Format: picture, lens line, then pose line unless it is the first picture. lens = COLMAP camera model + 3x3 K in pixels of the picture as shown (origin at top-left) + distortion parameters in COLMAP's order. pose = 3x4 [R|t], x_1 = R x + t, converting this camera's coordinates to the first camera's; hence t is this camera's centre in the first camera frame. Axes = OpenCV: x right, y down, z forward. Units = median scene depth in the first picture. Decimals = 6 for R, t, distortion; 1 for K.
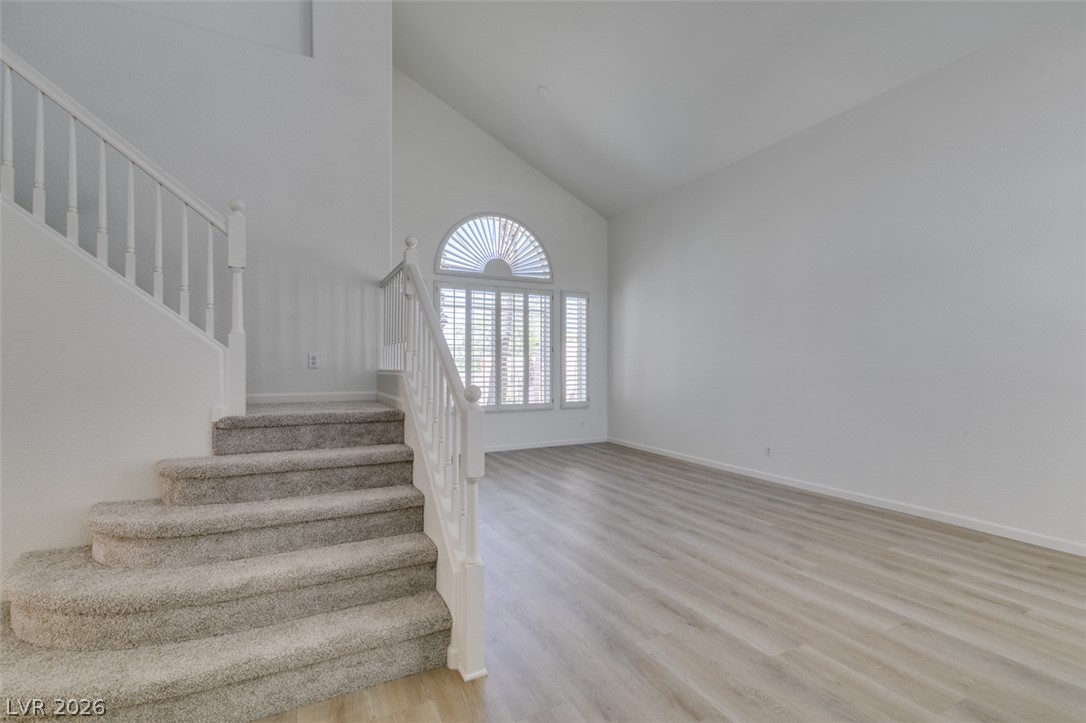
lens RADIAL K [[487.0, 0, 543.0], [0, 487.0, 365.4], [0, 0, 1]] dist [0.002988, -0.000282]
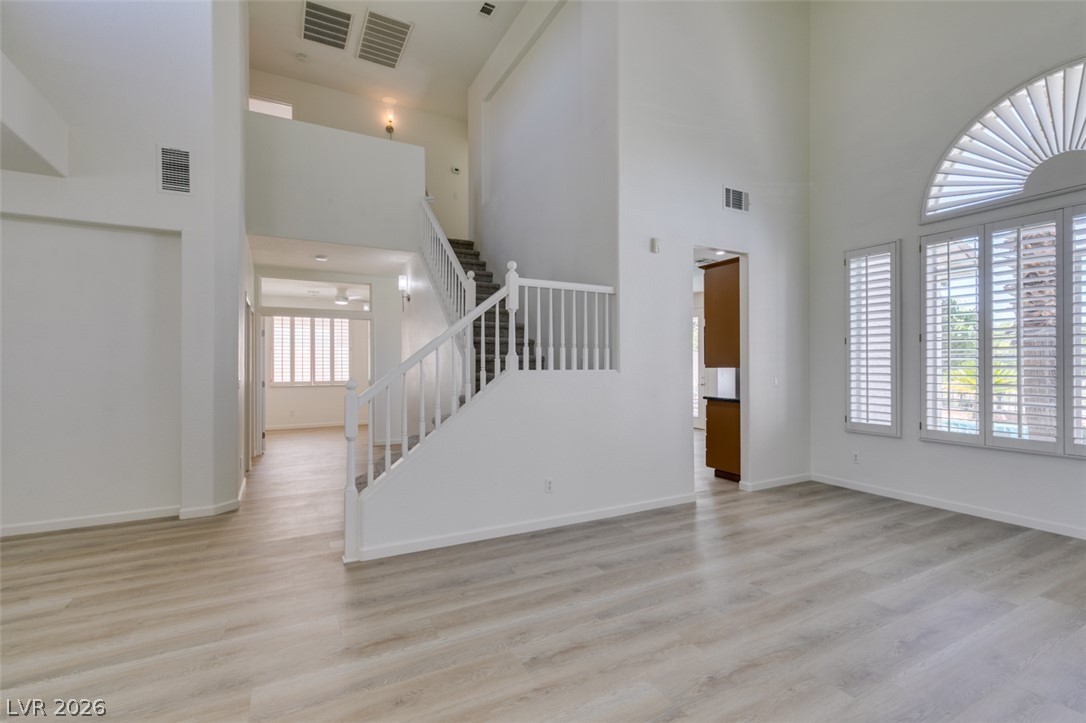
lens RADIAL K [[487.0, 0, 543.0], [0, 487.0, 365.4], [0, 0, 1]] dist [0.002988, -0.000282]
pose [[0.007505, -0.002875, -0.999968, 0.810584], [0.002258, 0.999993, -0.002858, 0.002716], [0.999969, -0.002237, 0.007511, 0.903768]]
